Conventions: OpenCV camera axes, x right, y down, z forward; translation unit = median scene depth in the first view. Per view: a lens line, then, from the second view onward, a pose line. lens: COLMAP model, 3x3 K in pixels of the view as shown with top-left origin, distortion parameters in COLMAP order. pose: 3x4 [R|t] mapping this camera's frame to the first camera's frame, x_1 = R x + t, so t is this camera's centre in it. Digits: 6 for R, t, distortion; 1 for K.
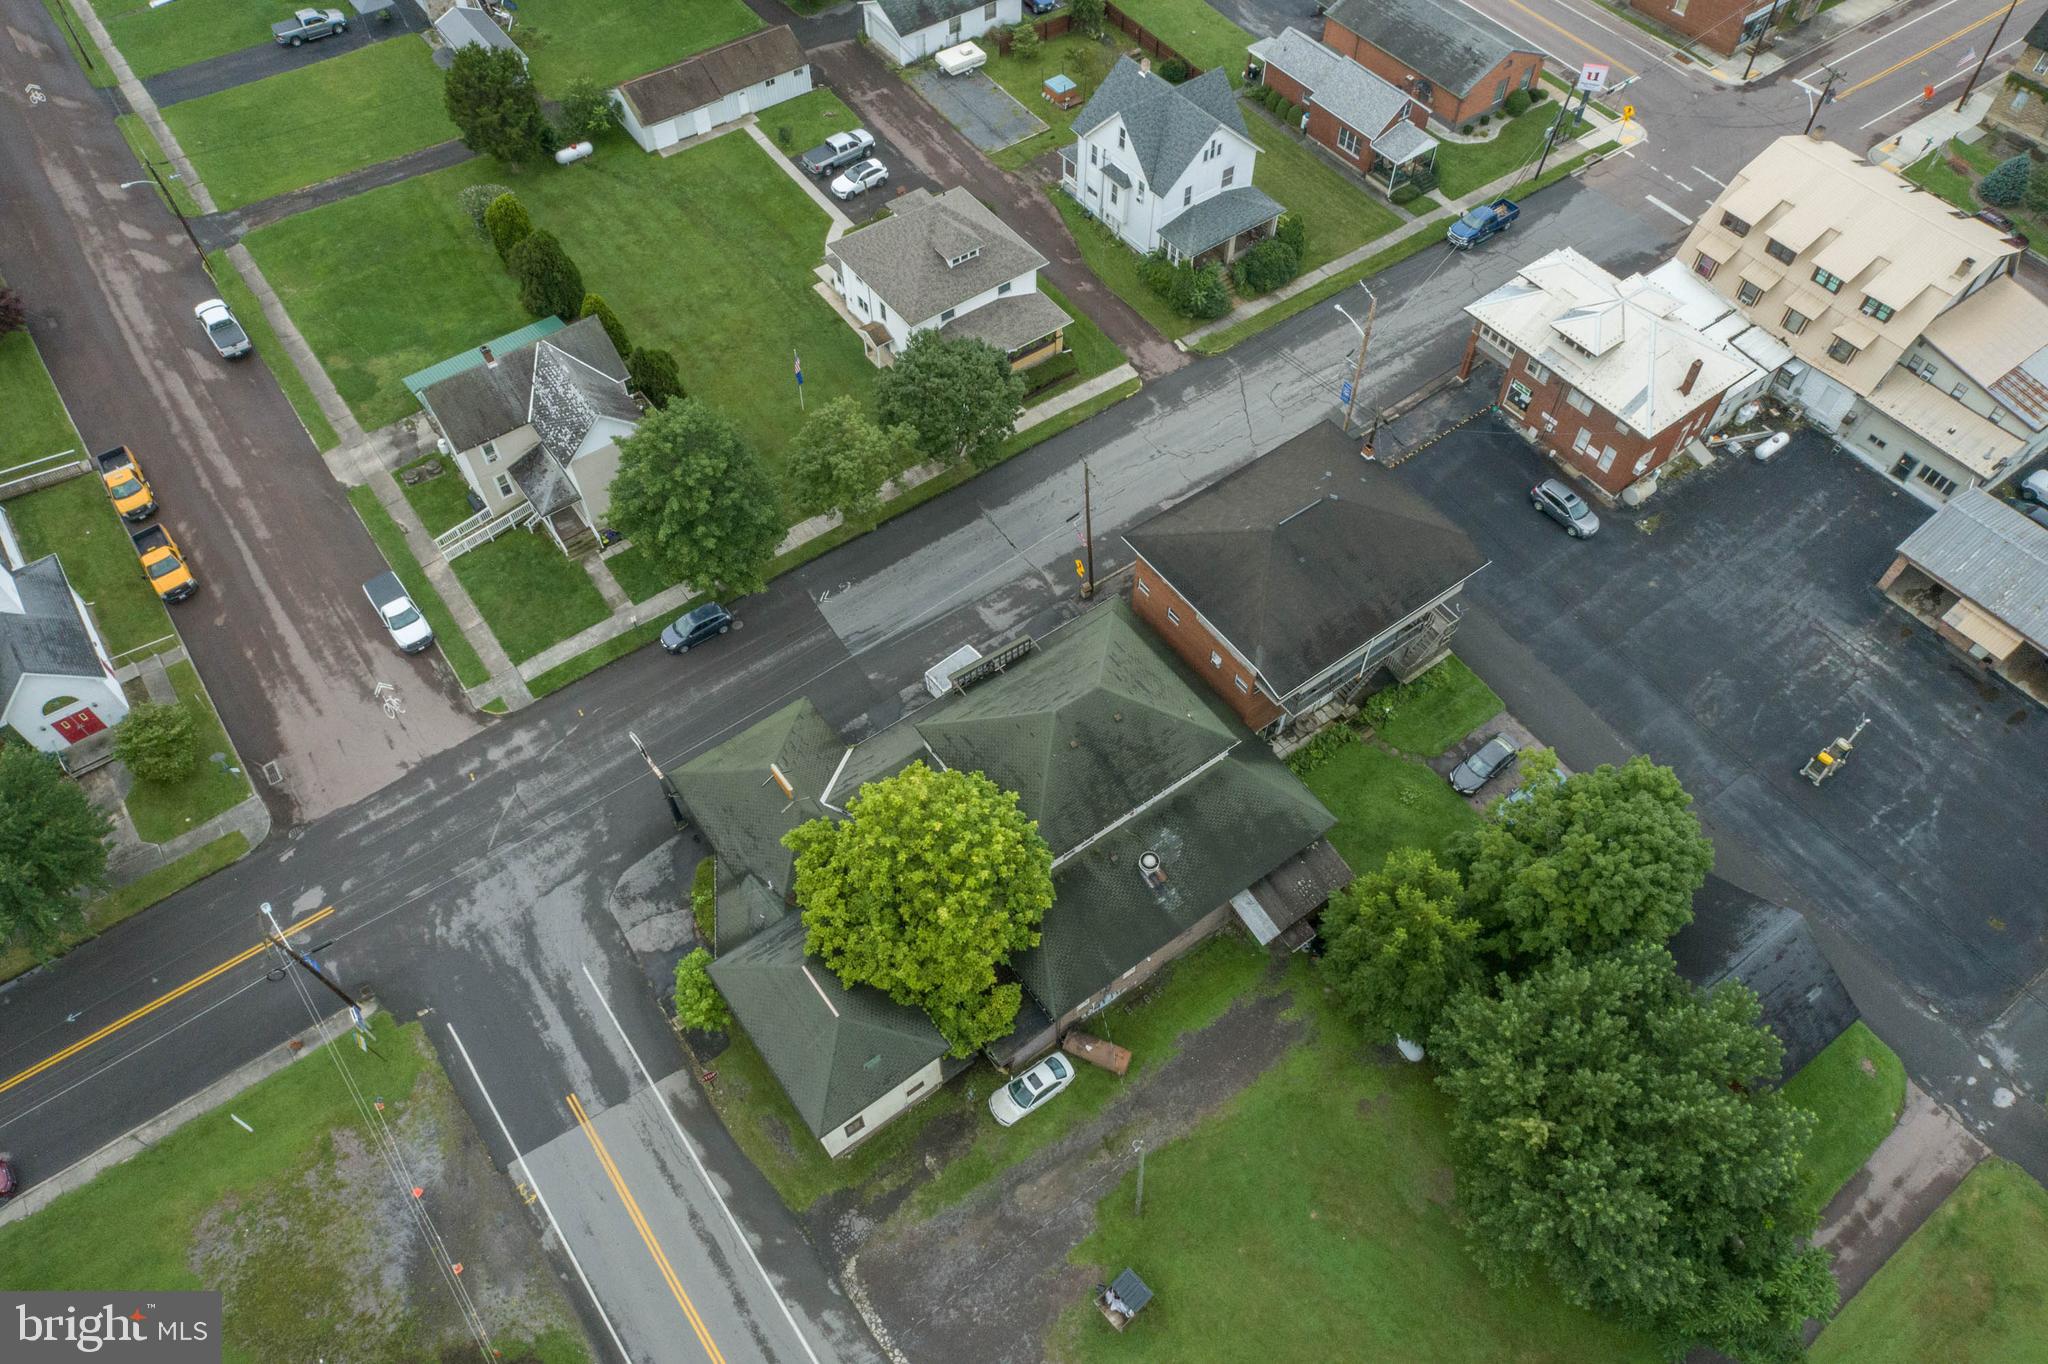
lens RADIAL K [[1388.6, 0, 1026.4], [0, 1388.6, 671.3], [0, 0, 1]] dist [0.003427, 0.008564]
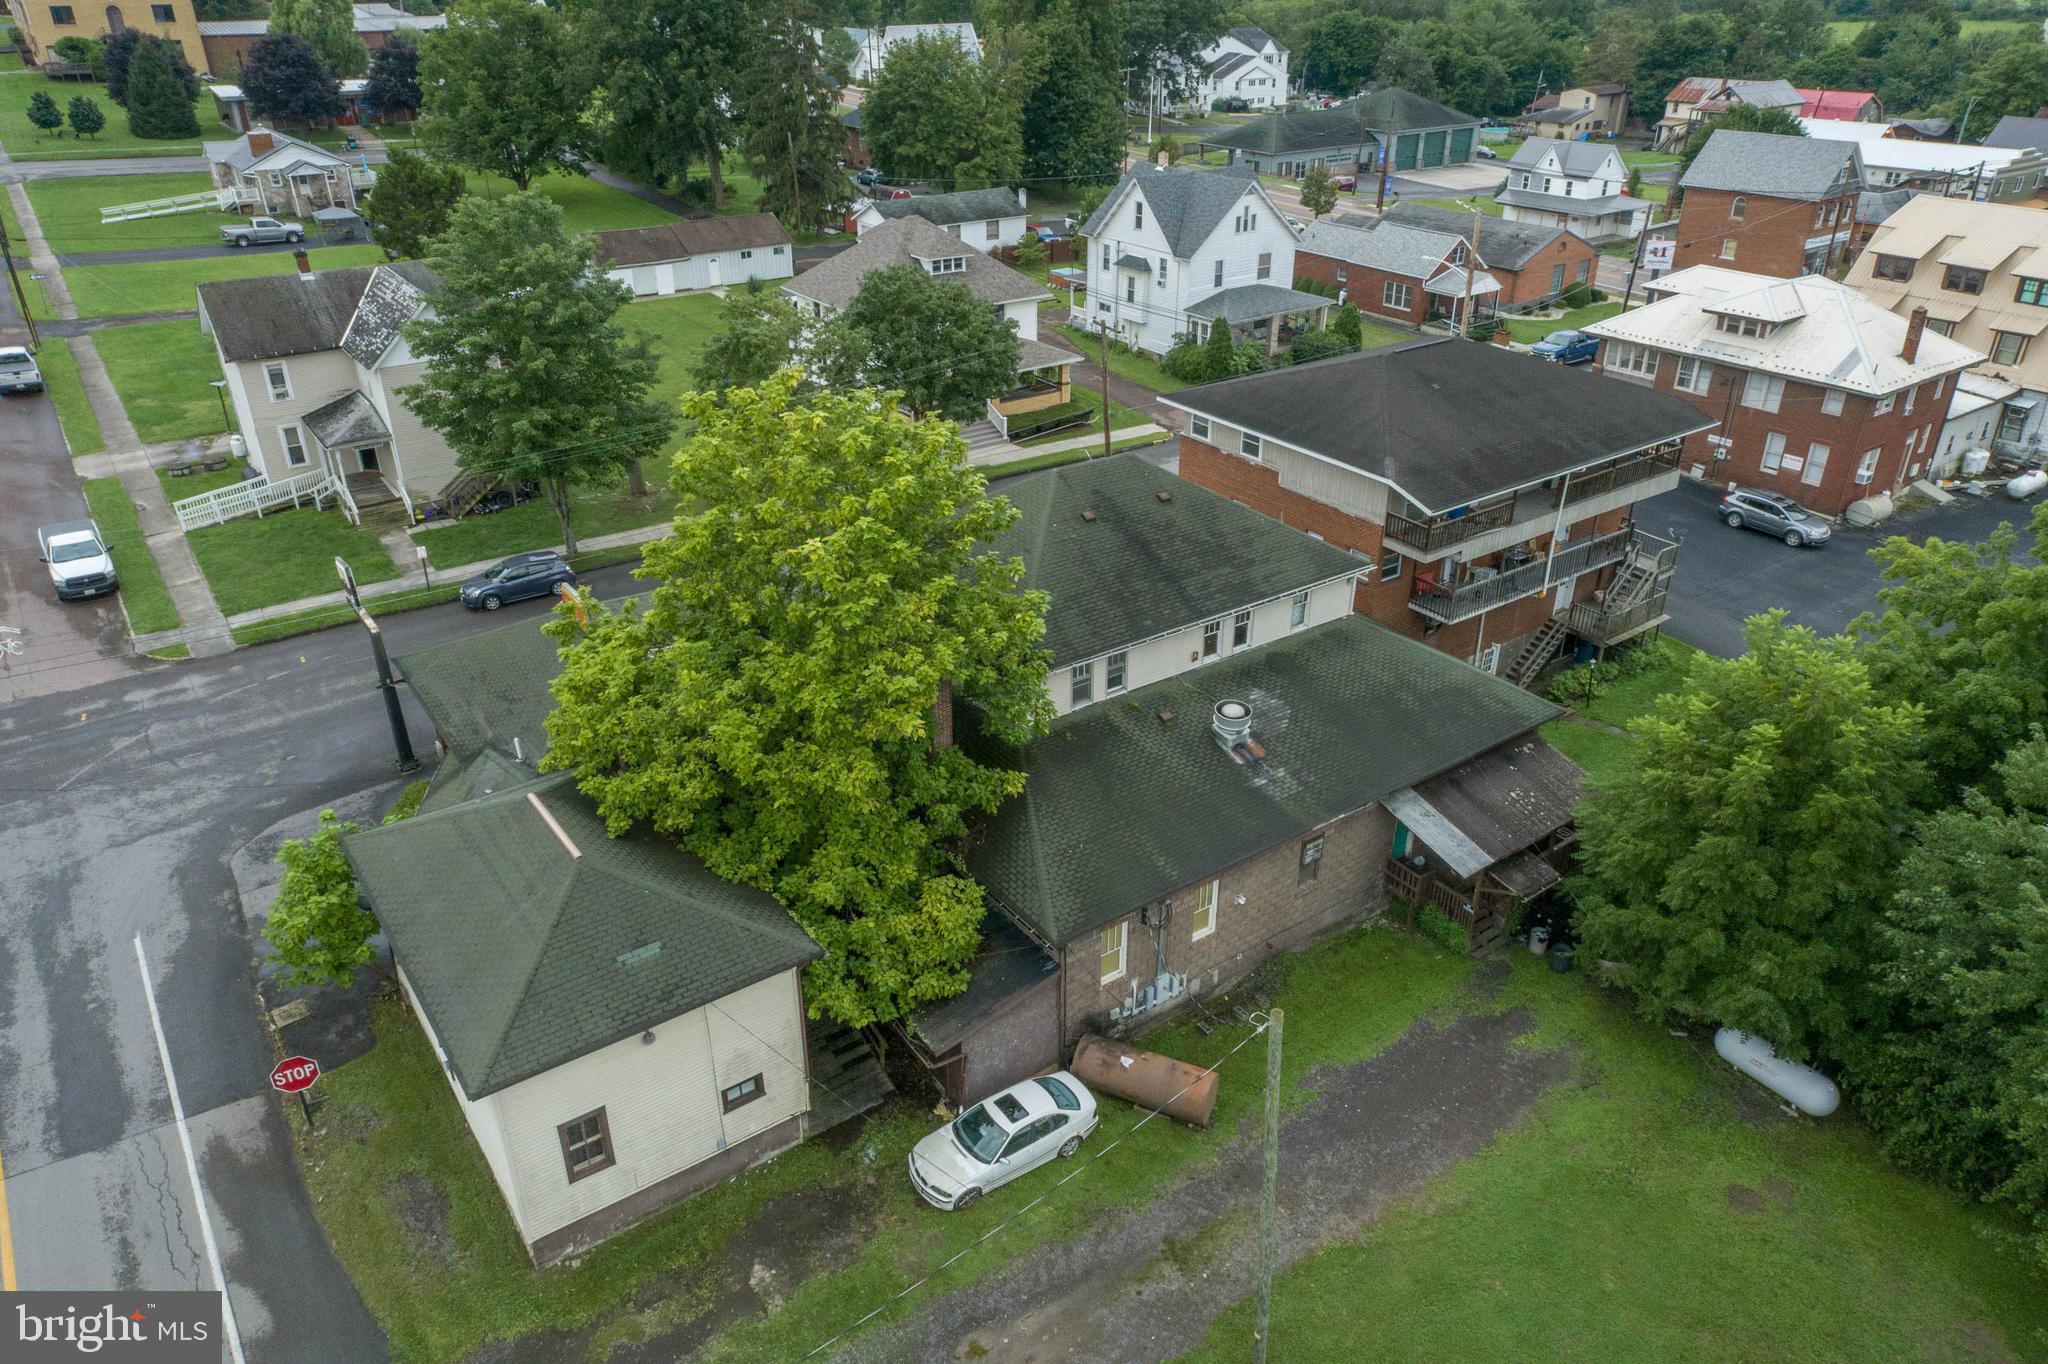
lens RADIAL K [[1388.6, 0, 1026.4], [0, 1388.6, 671.3], [0, 0, 1]] dist [0.003427, 0.008564]
pose [[0.999925, 0.005896, -0.010762, 0.012772], [-0.010077, 0.894980, -0.445993, 0.309906], [0.007002, 0.446068, 0.894972, 0.440836]]
